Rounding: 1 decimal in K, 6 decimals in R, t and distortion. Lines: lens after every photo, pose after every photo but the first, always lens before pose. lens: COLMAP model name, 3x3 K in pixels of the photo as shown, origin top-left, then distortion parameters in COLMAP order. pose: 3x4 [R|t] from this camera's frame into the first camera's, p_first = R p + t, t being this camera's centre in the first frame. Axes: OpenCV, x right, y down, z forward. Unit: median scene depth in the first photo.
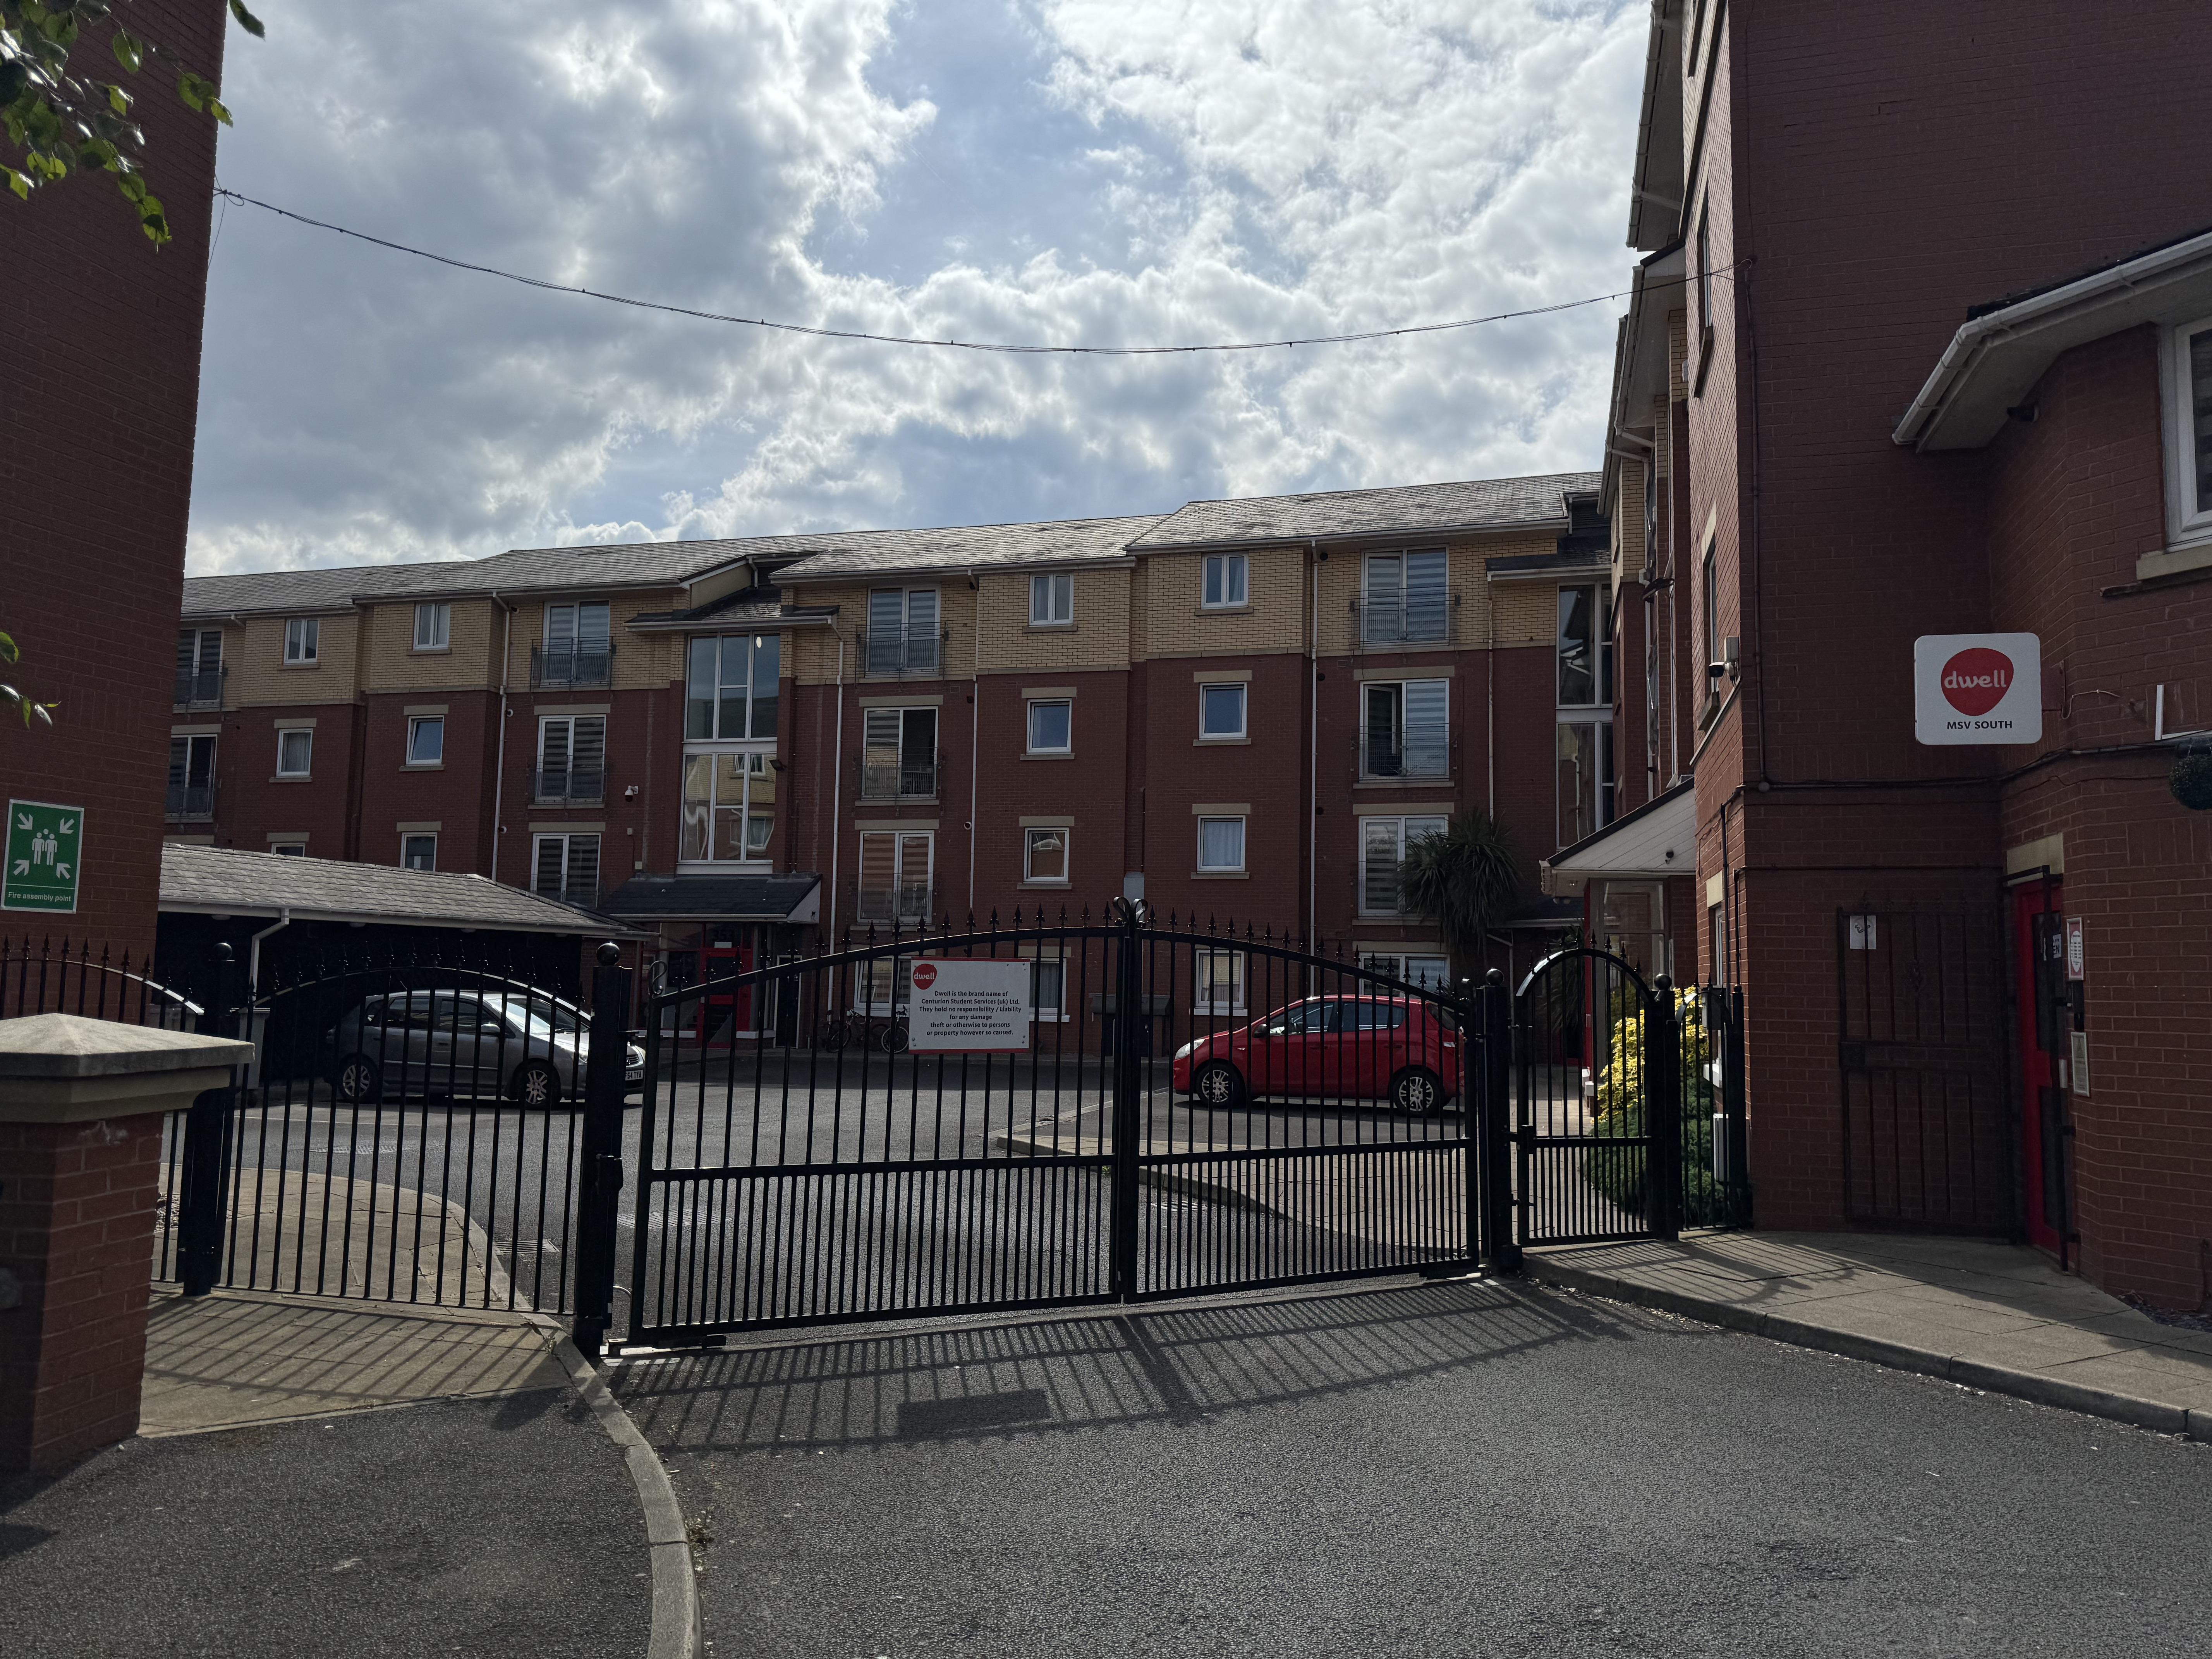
lens RADIAL K [[1551.2, 0, 1126.0], [0, 1551.2, 836.1], [0, 0, 1]] dist [0.091976, -0.111532]
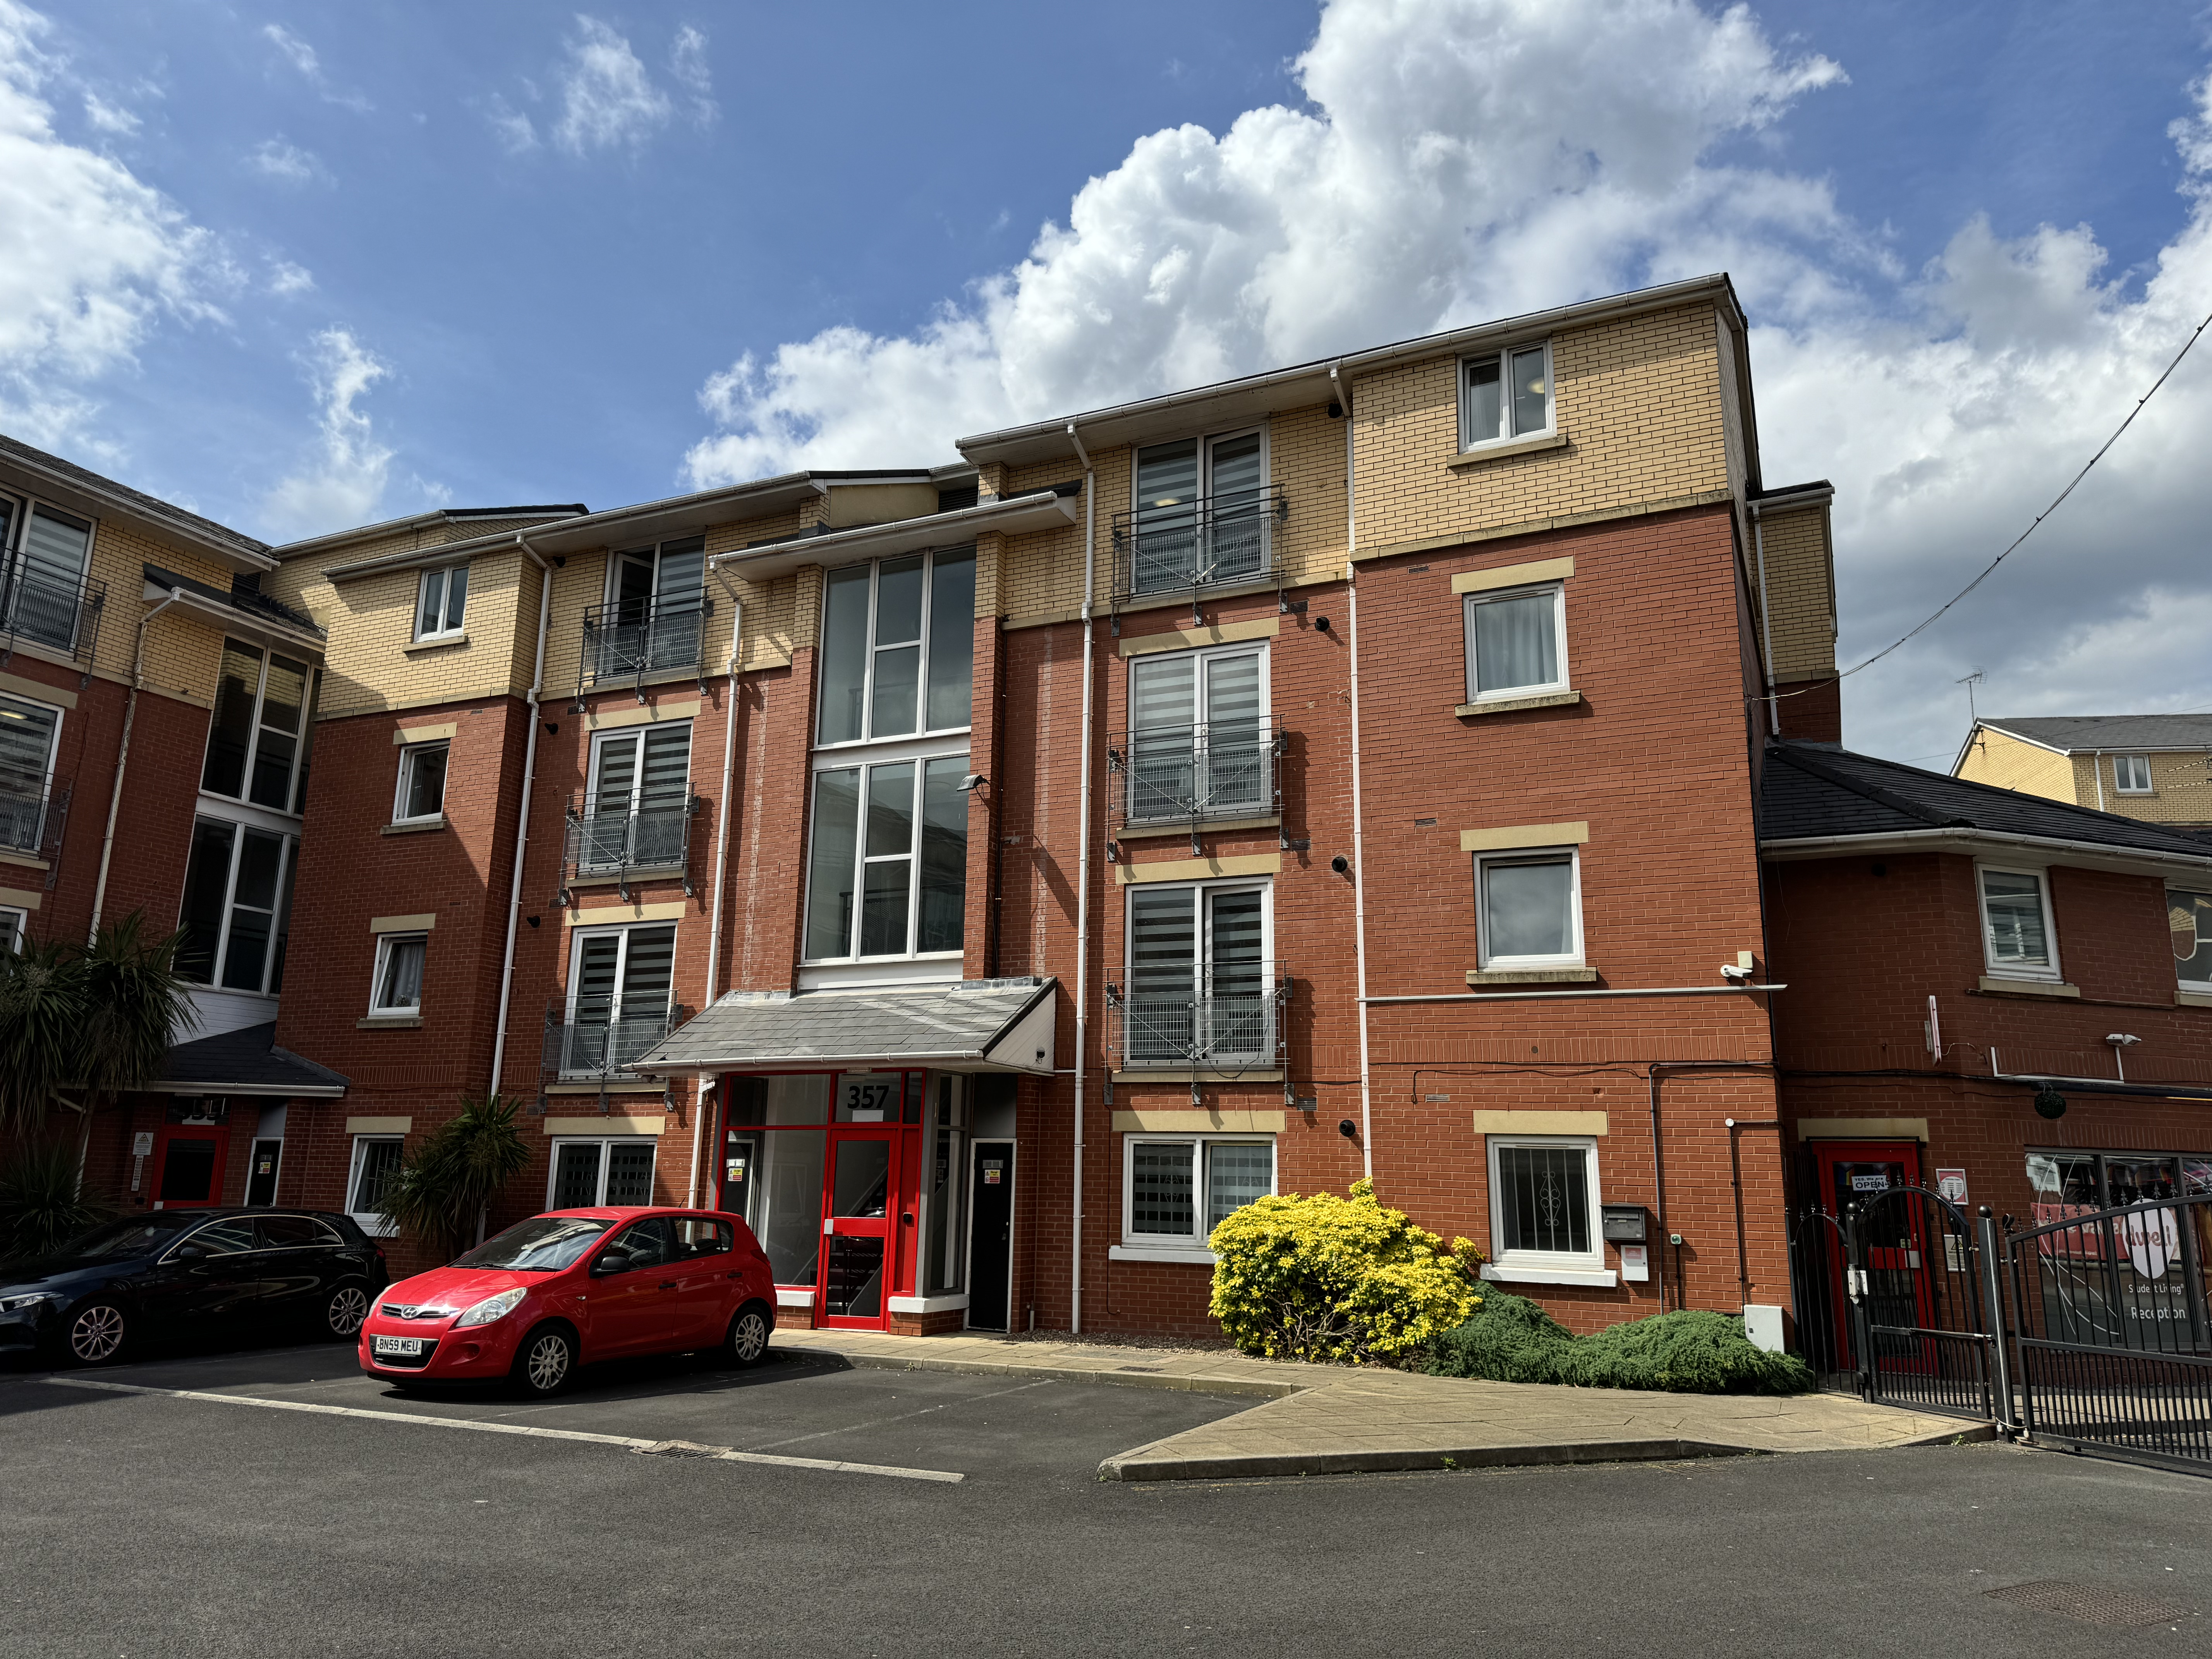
lens RADIAL K [[1502.0, 0, 1089.0], [0, 1502.0, 840.9], [0, 0, 1]] dist [0.091720, -0.002314]
pose [[0.984440, -0.037075, -0.171765, -0.095980], [0.013644, 0.990665, -0.135633, 0.047110], [0.175190, 0.131179, 0.975756, 0.504041]]
